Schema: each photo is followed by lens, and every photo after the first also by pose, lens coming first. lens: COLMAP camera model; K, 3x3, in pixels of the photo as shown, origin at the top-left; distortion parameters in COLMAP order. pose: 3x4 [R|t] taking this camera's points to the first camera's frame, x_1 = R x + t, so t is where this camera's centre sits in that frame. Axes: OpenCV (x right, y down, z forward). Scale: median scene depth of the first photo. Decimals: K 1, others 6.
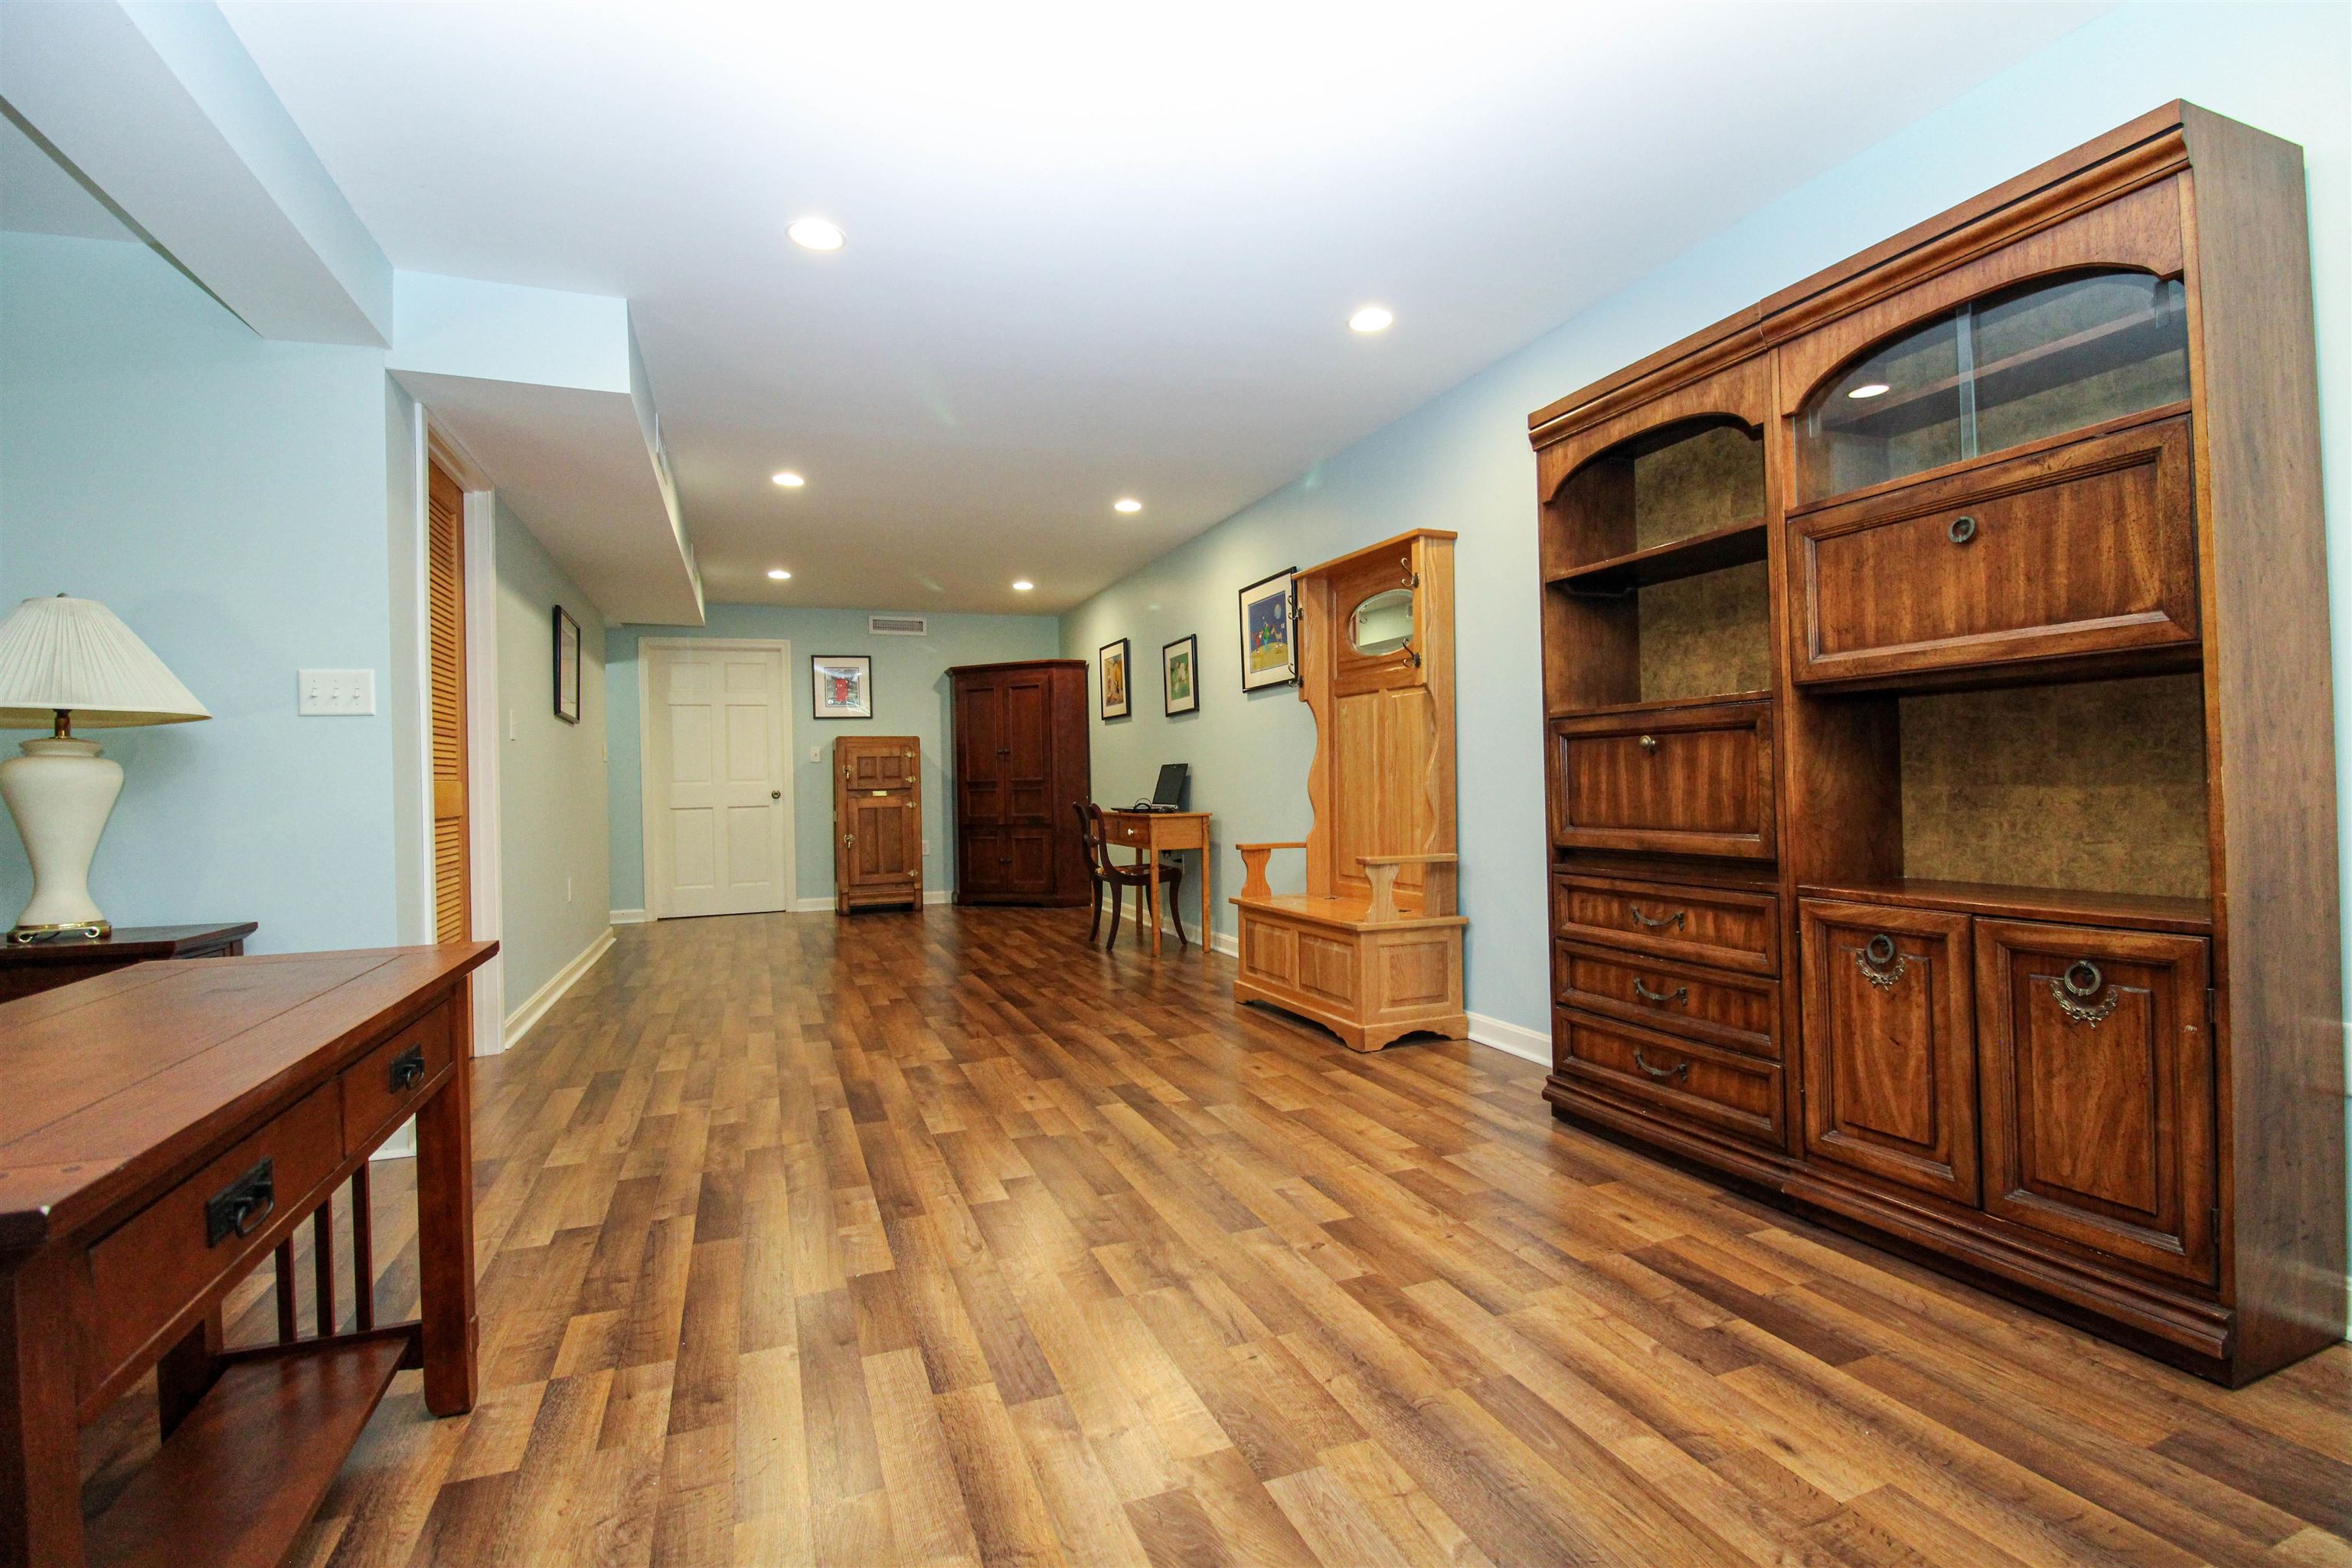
lens RADIAL K [[1098.0, 0, 1182.4], [0, 1098.0, 780.6], [0, 0, 1]] dist [-0.013919, -0.004195]
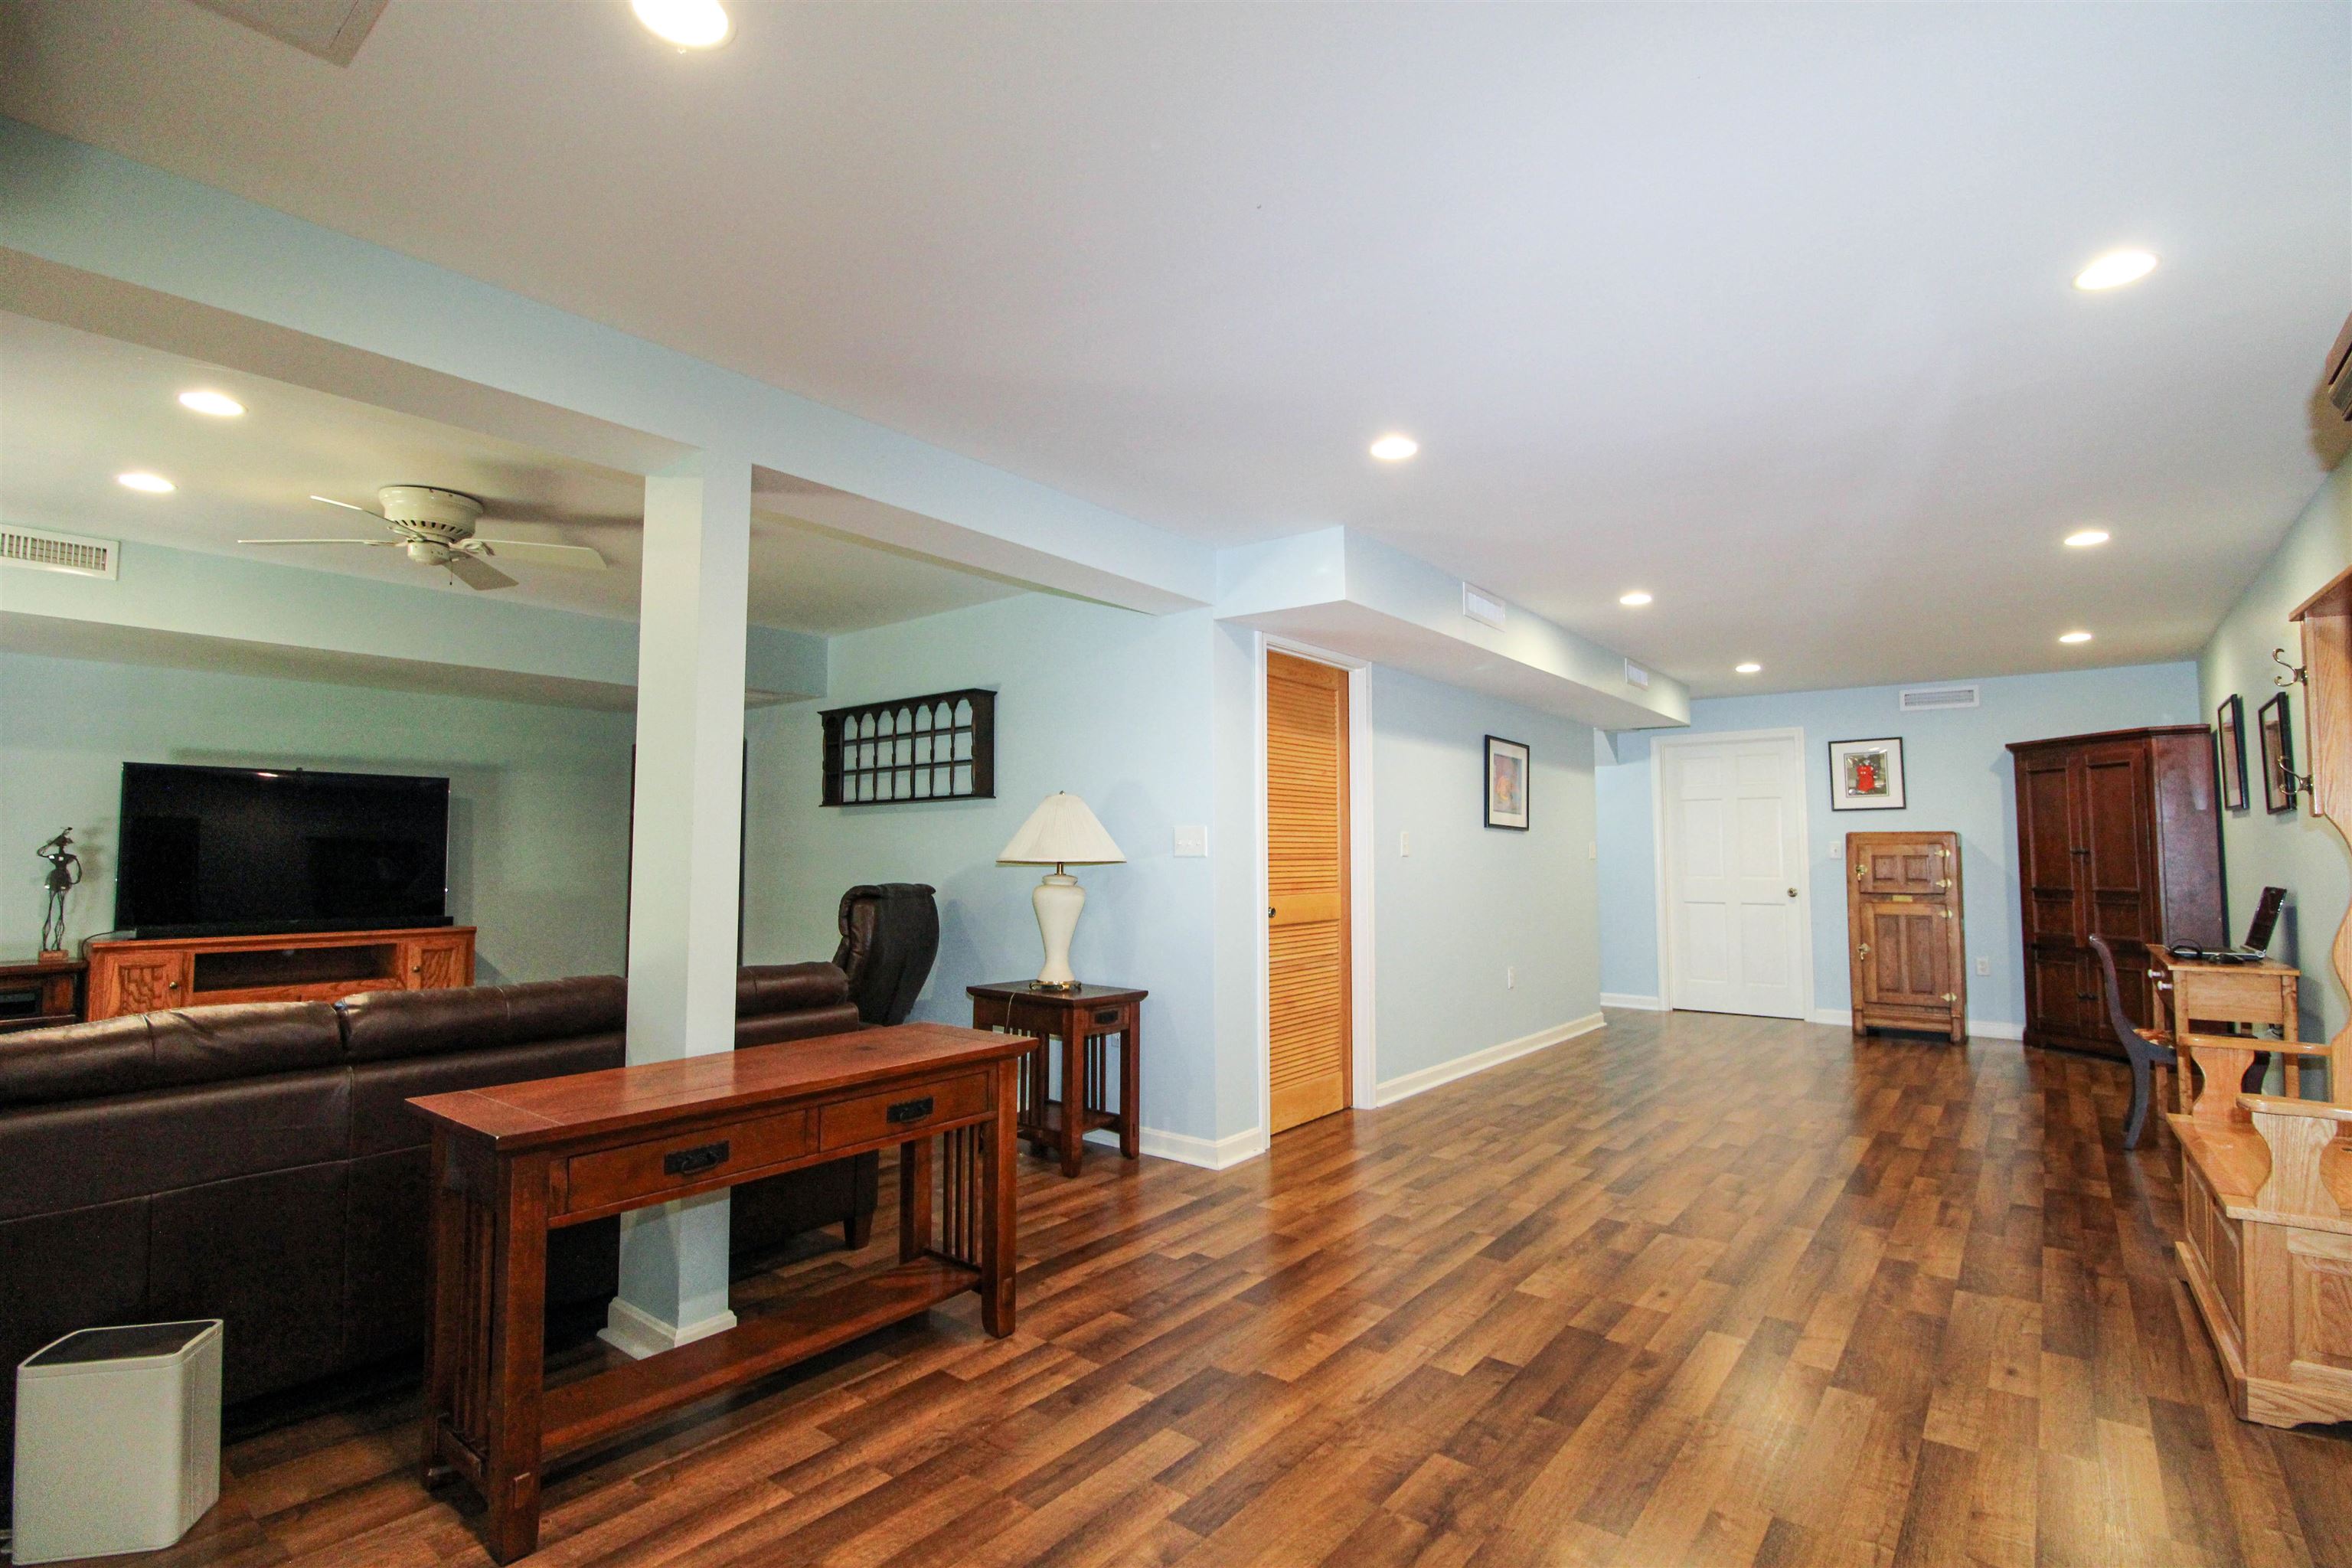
lens RADIAL K [[1098.0, 0, 1193.4], [0, 1098.0, 774.4], [0, 0, 1]] dist [-0.013919, -0.004195]
pose [[0.496670, -0.039395, -0.867045, 0.484521], [-0.011804, 0.998570, -0.052133, -0.085598], [0.867859, 0.036127, 0.495495, 0.229455]]
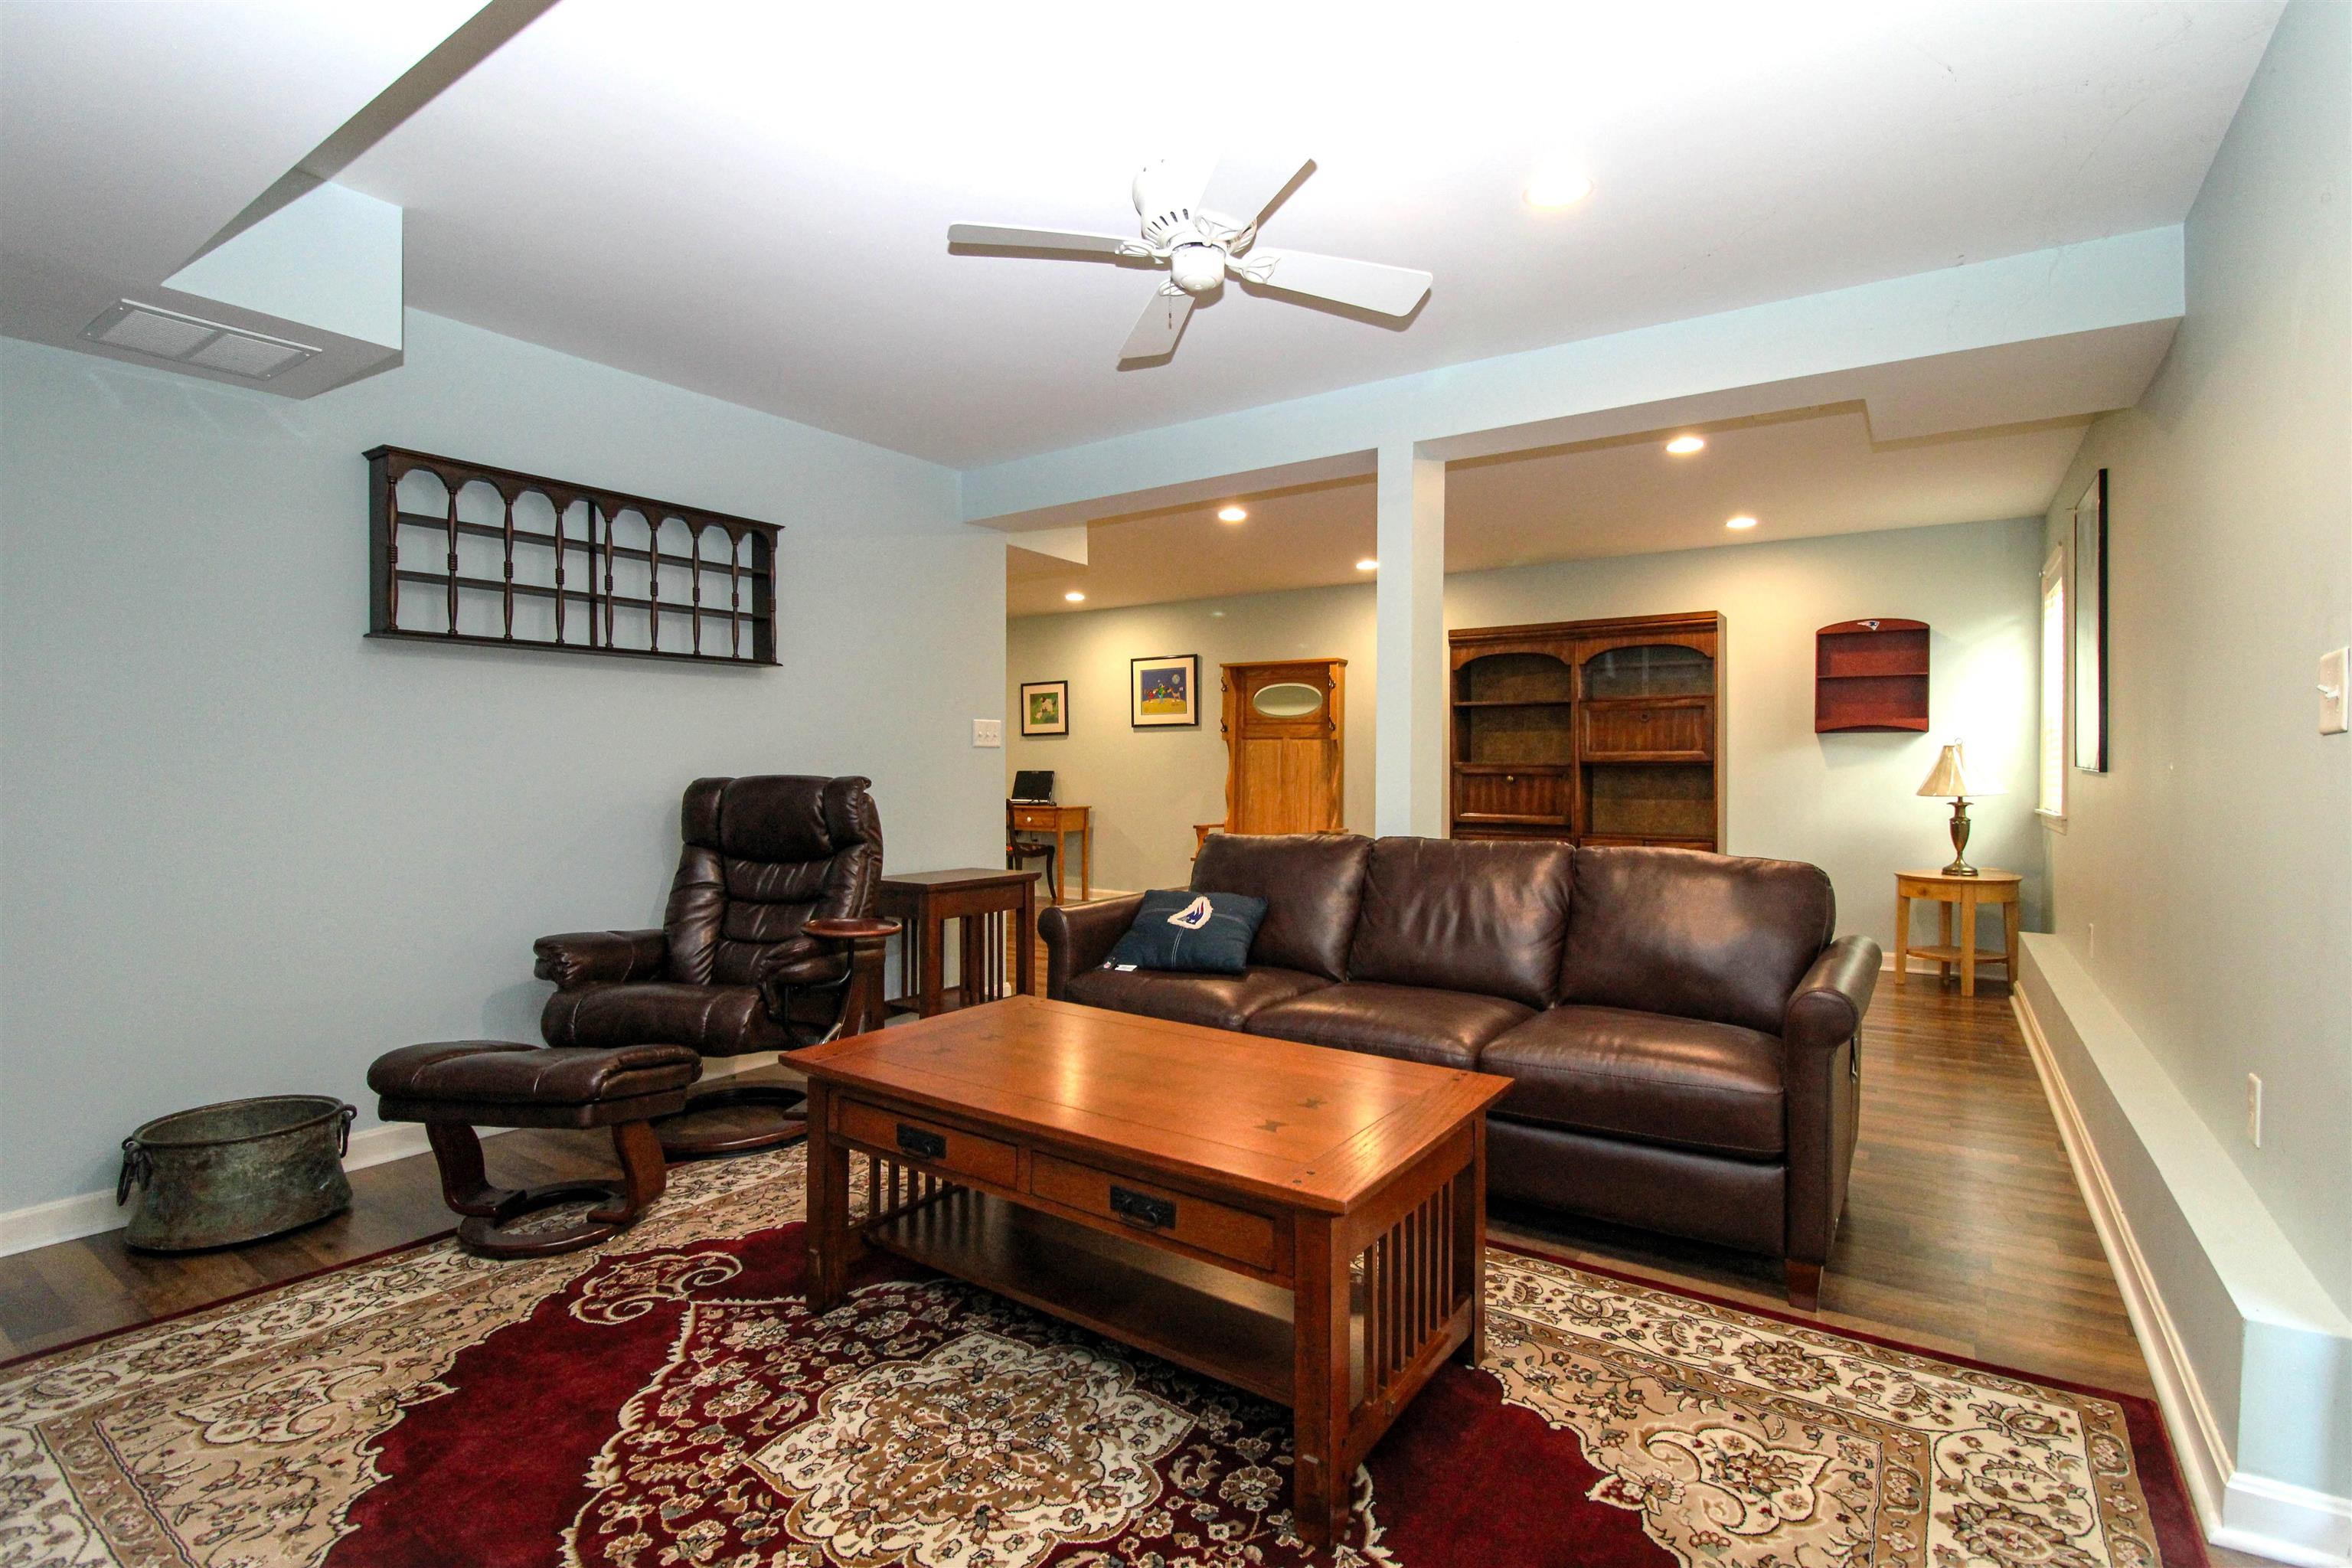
lens RADIAL K [[1083.1, 0, 1191.7], [0, 1083.1, 797.6], [0, 0, 1]] dist [0.028380, 0.000137]
pose [[0.824742, 0.008476, 0.565446, -1.345184], [-0.021433, 0.999638, 0.016277, -0.014796], [-0.565103, -0.025543, 0.824625, -0.539590]]
